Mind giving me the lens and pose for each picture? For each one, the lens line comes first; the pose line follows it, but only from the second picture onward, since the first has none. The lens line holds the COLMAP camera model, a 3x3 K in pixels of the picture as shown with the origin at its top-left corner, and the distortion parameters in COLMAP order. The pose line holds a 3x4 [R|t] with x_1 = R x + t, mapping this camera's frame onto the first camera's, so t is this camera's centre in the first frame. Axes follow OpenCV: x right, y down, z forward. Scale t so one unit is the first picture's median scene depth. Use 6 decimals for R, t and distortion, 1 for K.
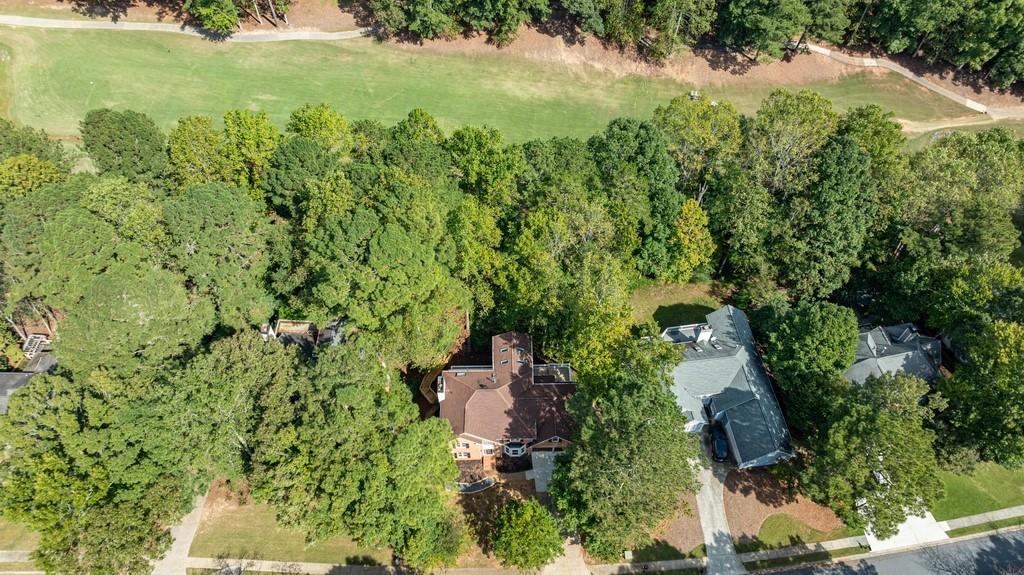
lens RADIAL K [[742.4, 0, 512.0], [0, 742.4, 287.5], [0, 0, 1]] dist [-0.045030, 0.056542]
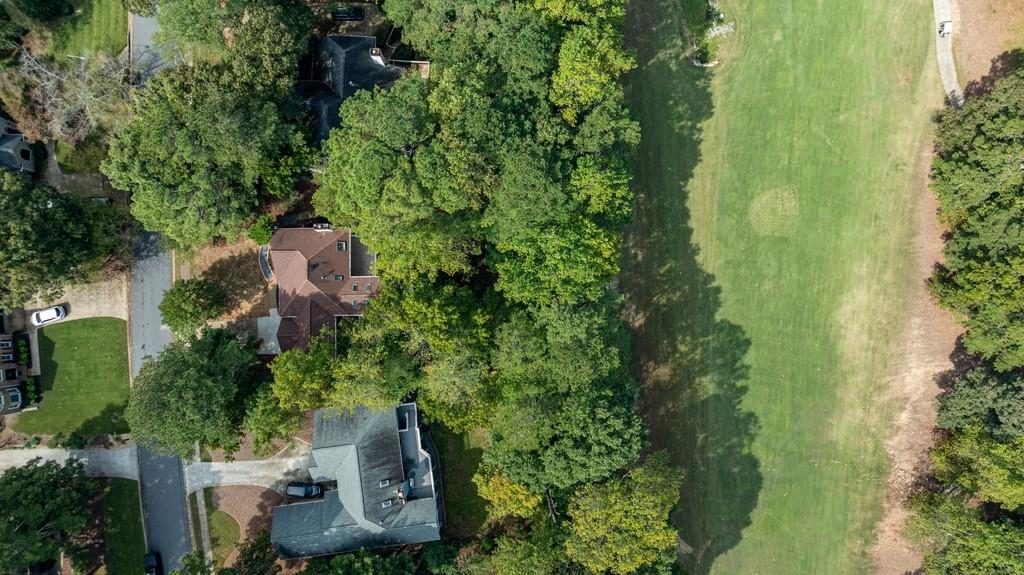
lens RADIAL K [[742.4, 0, 512.0], [0, 742.4, 287.5], [0, 0, 1]] dist [-0.045030, 0.056542]
pose [[-0.001726, 0.998999, -0.044706, 0.021225], [-0.822938, 0.023980, 0.567625, -0.405597], [0.568129, 0.037770, 0.822073, 0.173297]]
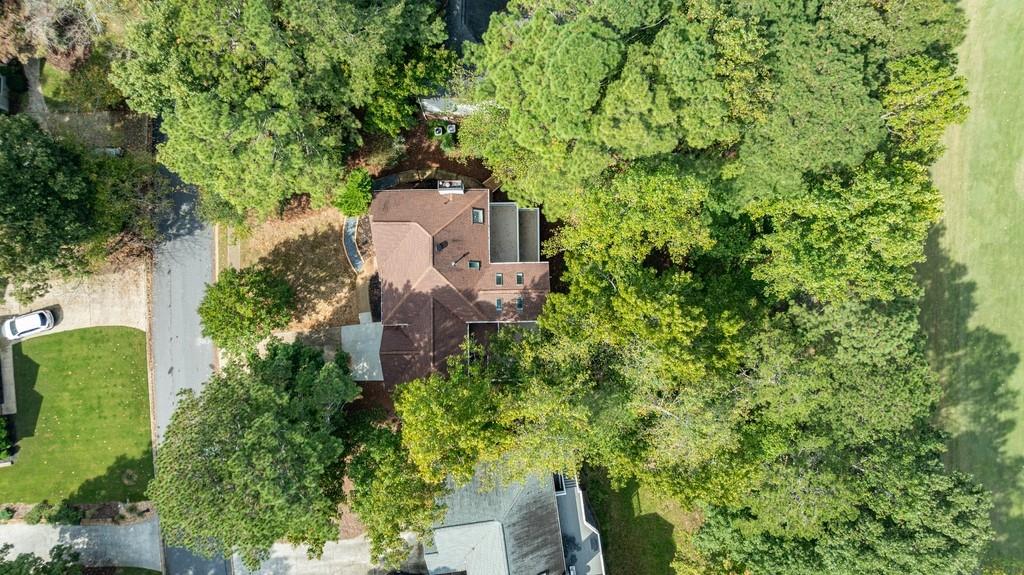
lens RADIAL K [[742.4, 0, 512.0], [0, 742.4, 287.5], [0, 0, 1]] dist [-0.045030, 0.056542]
pose [[0.002375, 0.998281, -0.058564, 0.021948], [-0.822457, 0.035262, 0.567733, -0.177156], [0.568822, 0.046818, 0.821127, 0.282223]]
